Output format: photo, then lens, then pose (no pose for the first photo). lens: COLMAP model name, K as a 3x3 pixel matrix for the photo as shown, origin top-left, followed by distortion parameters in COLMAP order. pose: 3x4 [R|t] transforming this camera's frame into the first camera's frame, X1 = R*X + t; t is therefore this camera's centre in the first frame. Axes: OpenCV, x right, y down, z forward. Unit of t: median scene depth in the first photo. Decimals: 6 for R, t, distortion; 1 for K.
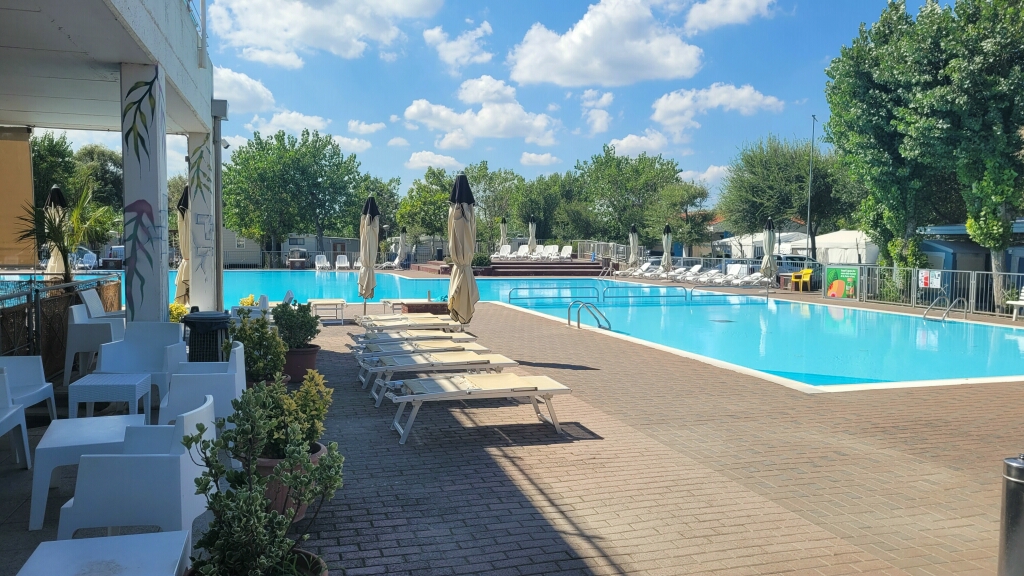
lens RADIAL K [[756.9, 0, 510.1], [0, 756.9, 290.6], [0, 0, 1]] dist [0.002637, -0.000282]
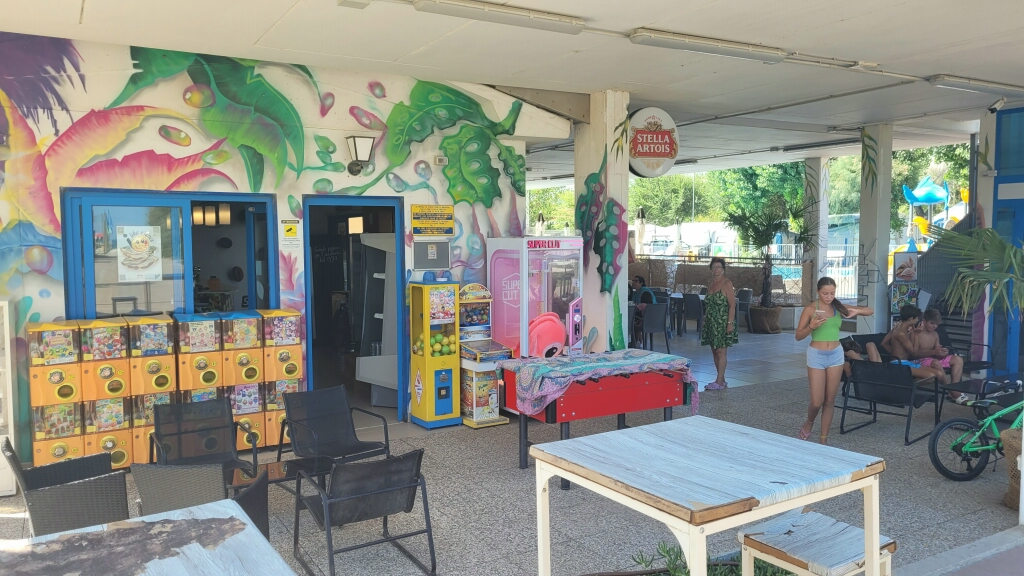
lens RADIAL K [[756.9, 0, 513.6], [0, 756.9, 285.8], [0, 0, 1]] dist [0.002637, -0.000282]
pose [[0.955755, -0.038090, 0.291686, -0.628737], [0.036063, 0.999274, 0.012325, 0.028131], [-0.291944, -0.001261, 0.956435, -0.637401]]
